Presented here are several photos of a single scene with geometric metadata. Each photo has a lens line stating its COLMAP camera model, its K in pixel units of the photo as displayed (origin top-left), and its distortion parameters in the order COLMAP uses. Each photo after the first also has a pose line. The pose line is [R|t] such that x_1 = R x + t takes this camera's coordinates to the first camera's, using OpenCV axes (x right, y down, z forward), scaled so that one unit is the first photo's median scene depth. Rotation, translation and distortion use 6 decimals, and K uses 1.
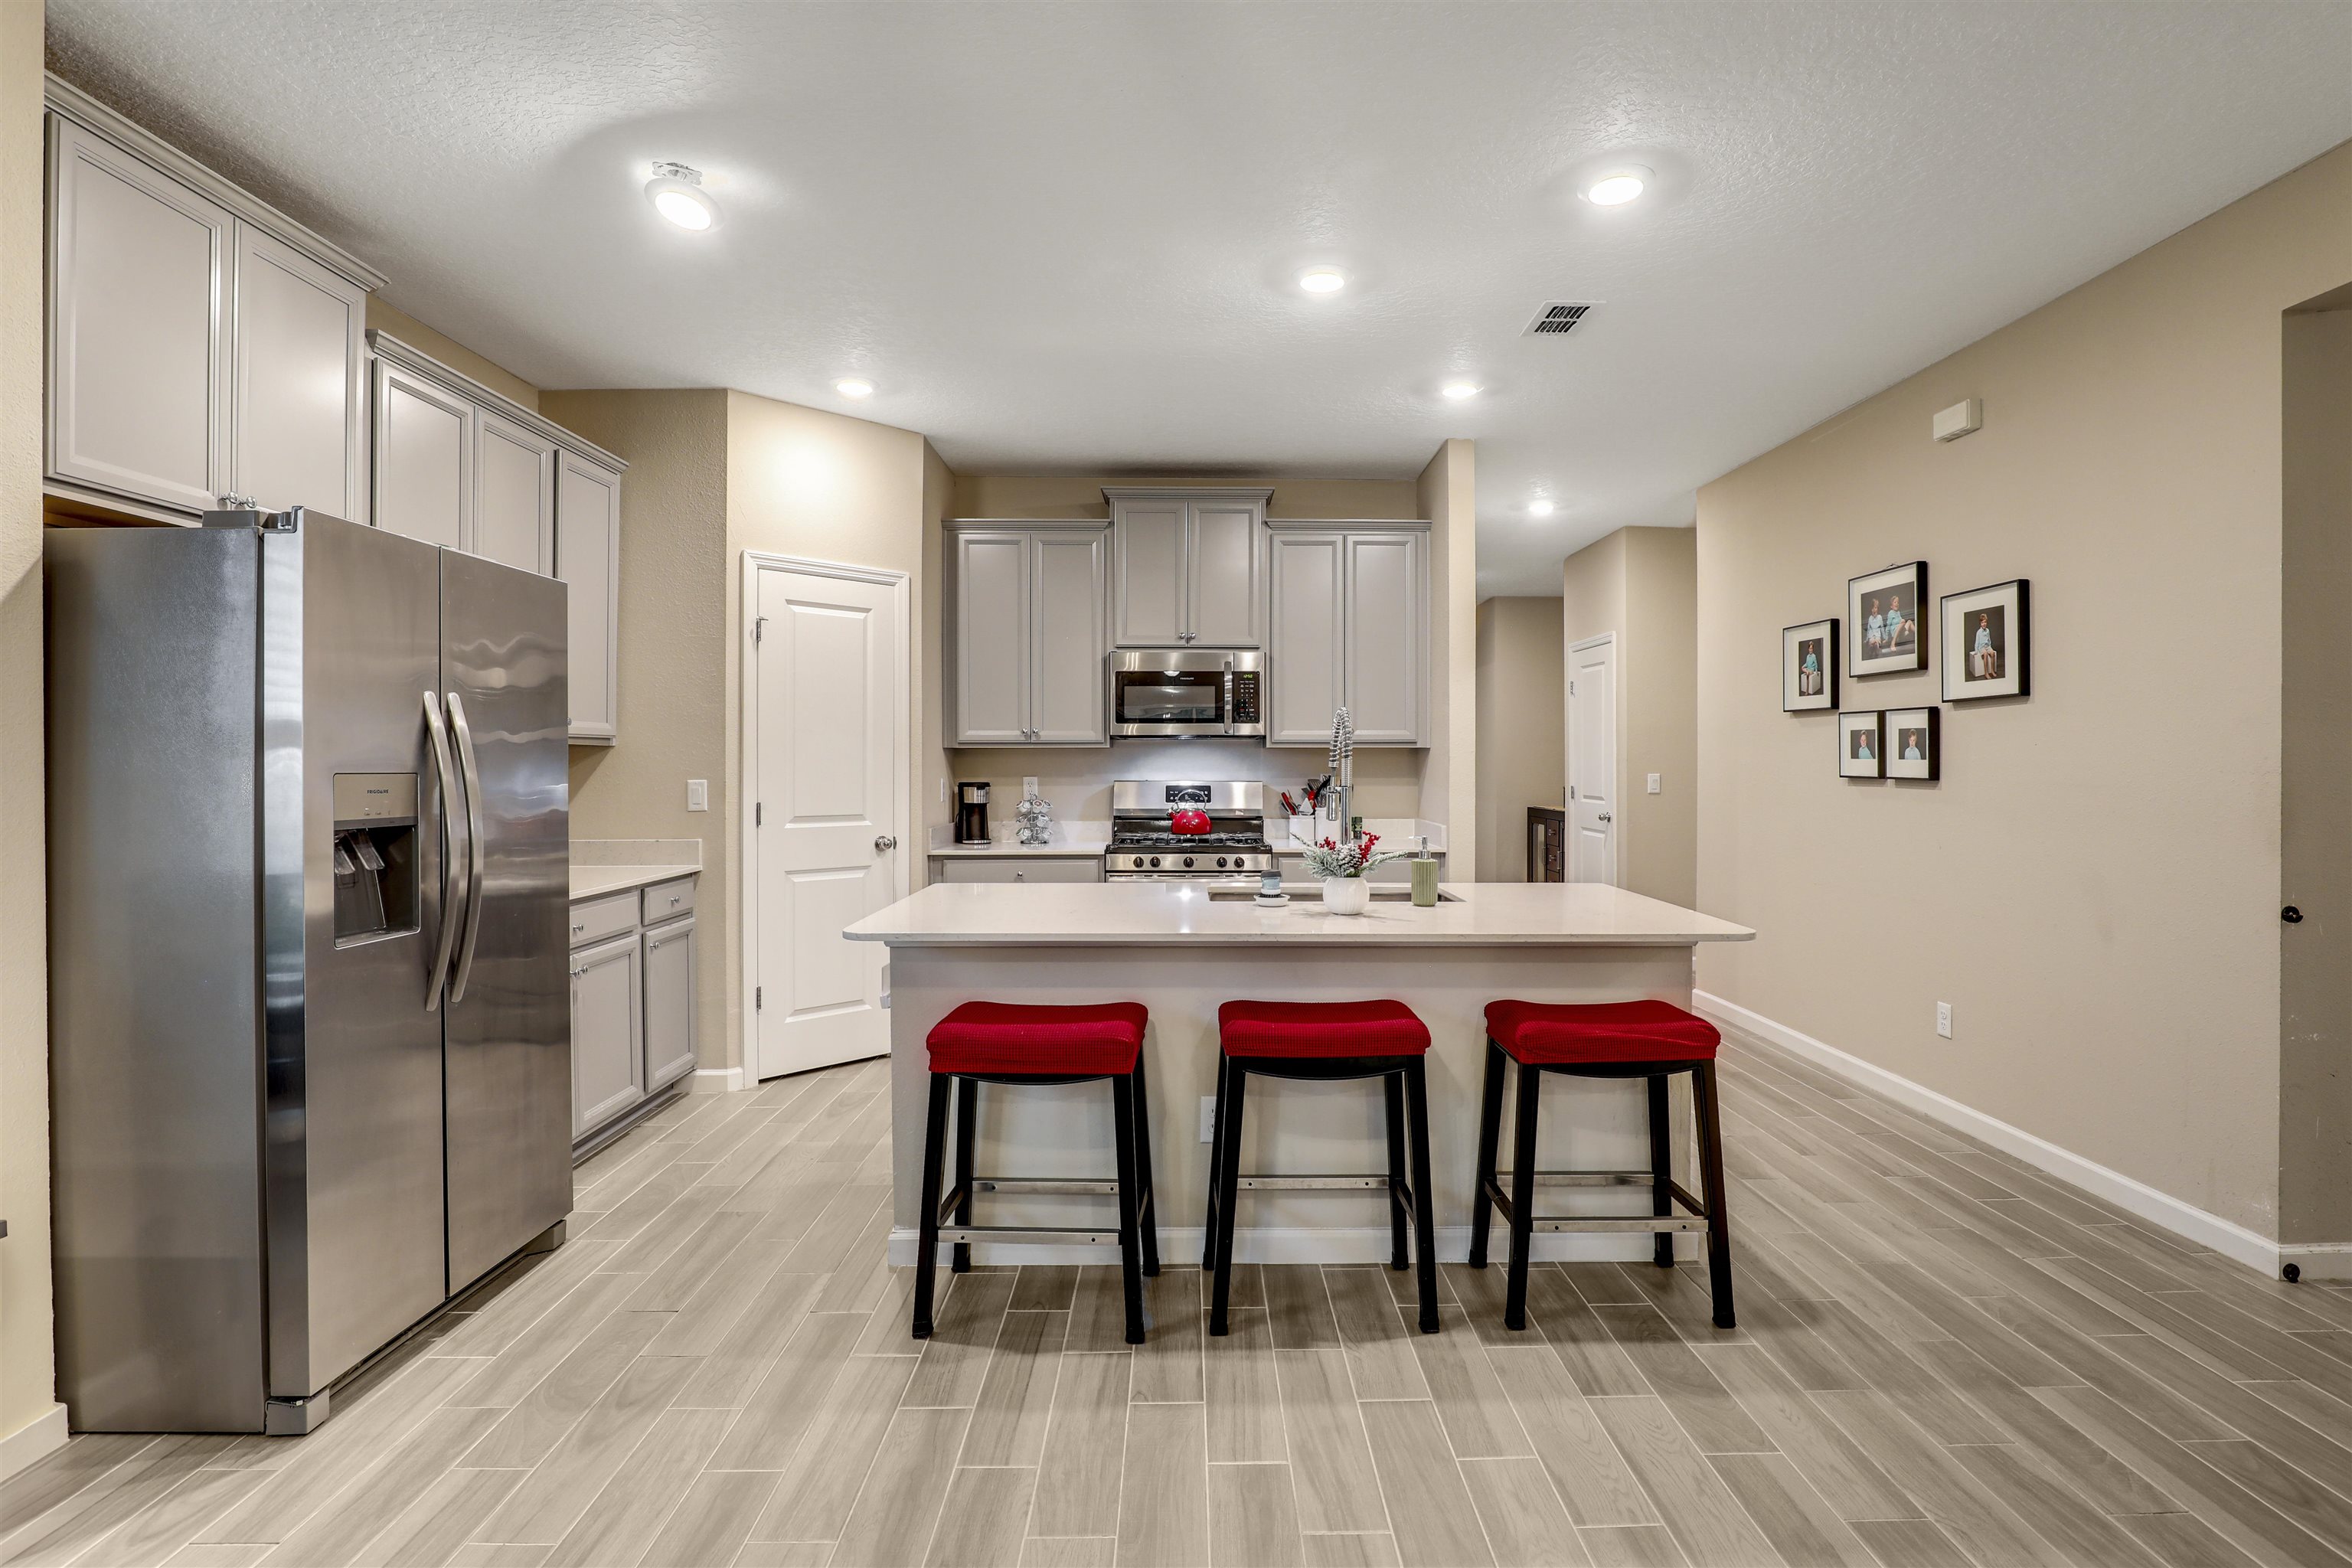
lens RADIAL K [[1148.2, 0, 1209.0], [0, 1148.2, 765.0], [0, 0, 1]] dist [-0.023582, 0.001468]
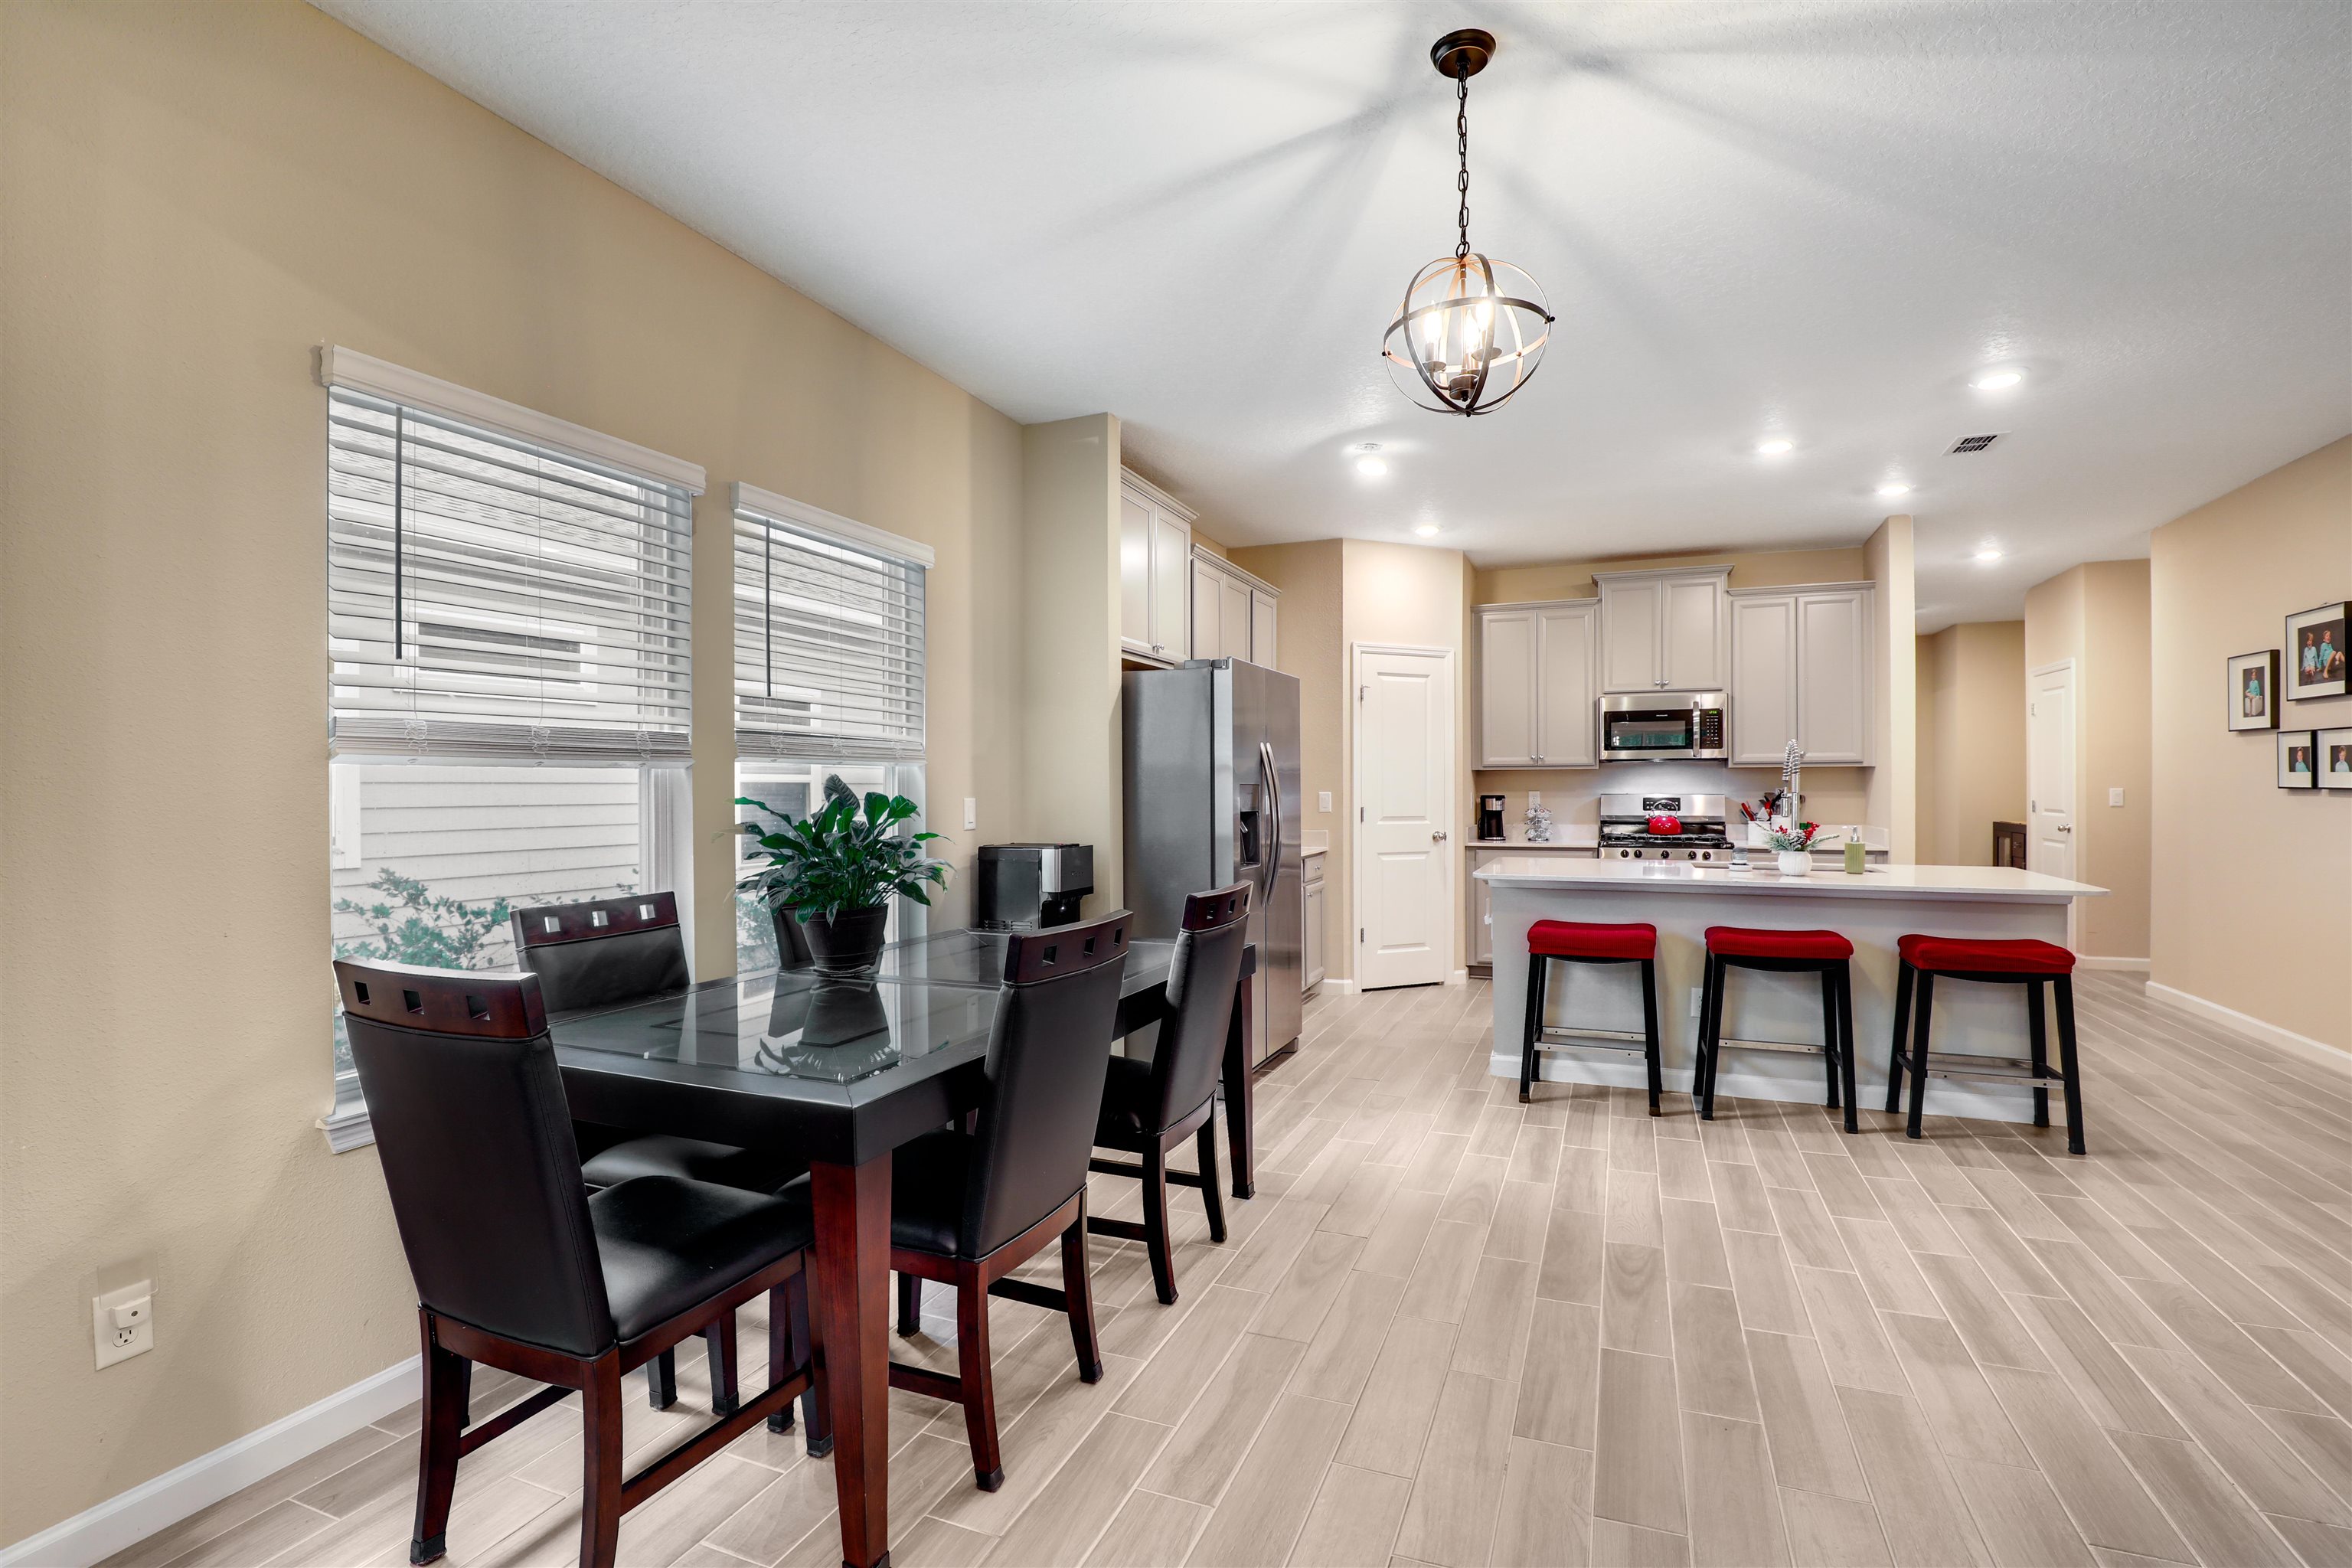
lens RADIAL K [[1081.0, 0, 1191.3], [0, 1081.0, 795.0], [0, 0, 1]] dist [-0.033311, 0.005566]
pose [[0.920263, -0.001175, -0.391298, -0.040446], [0.003889, 0.999974, 0.006145, 0.007074], [0.391281, -0.007177, 0.920243, -0.406839]]
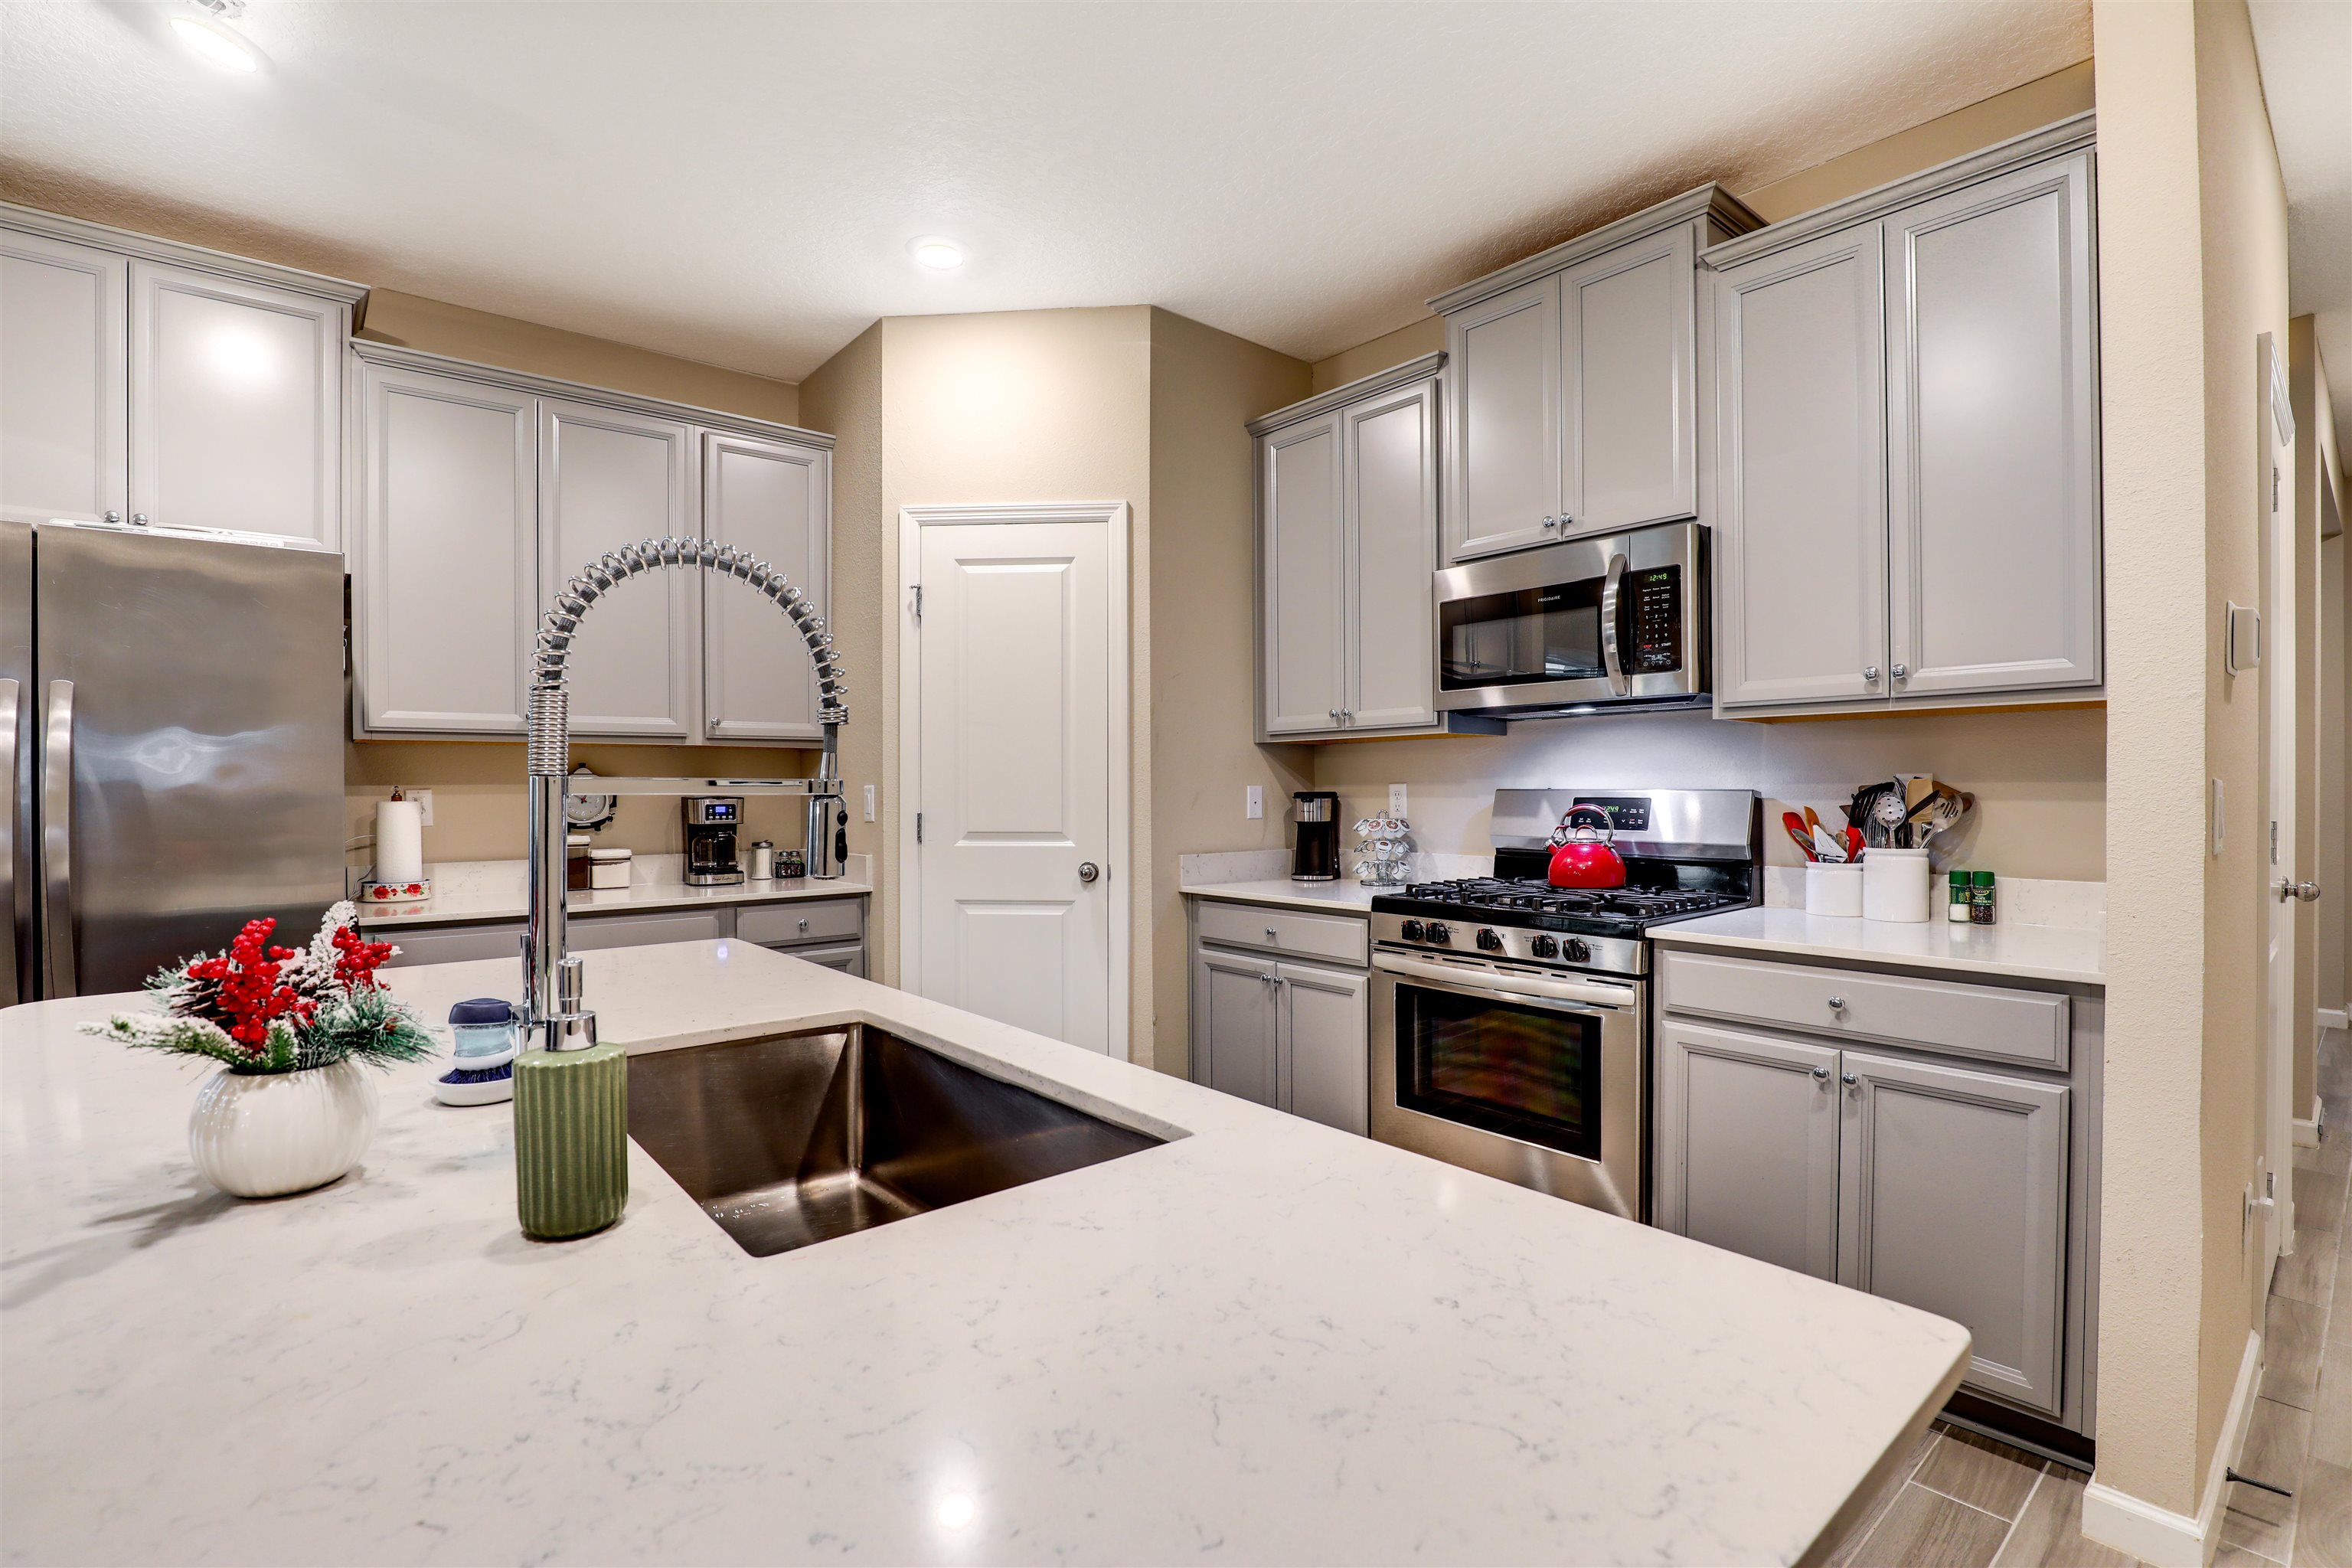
lens RADIAL K [[1081.0, 0, 1191.9], [0, 1081.0, 791.0], [0, 0, 1]] dist [-0.033311, 0.005566]
pose [[0.635052, -0.001626, -0.772468, 0.318713], [0.003637, 0.999993, 0.000886, 0.016872], [0.772461, -0.003372, 0.635053, 0.656460]]
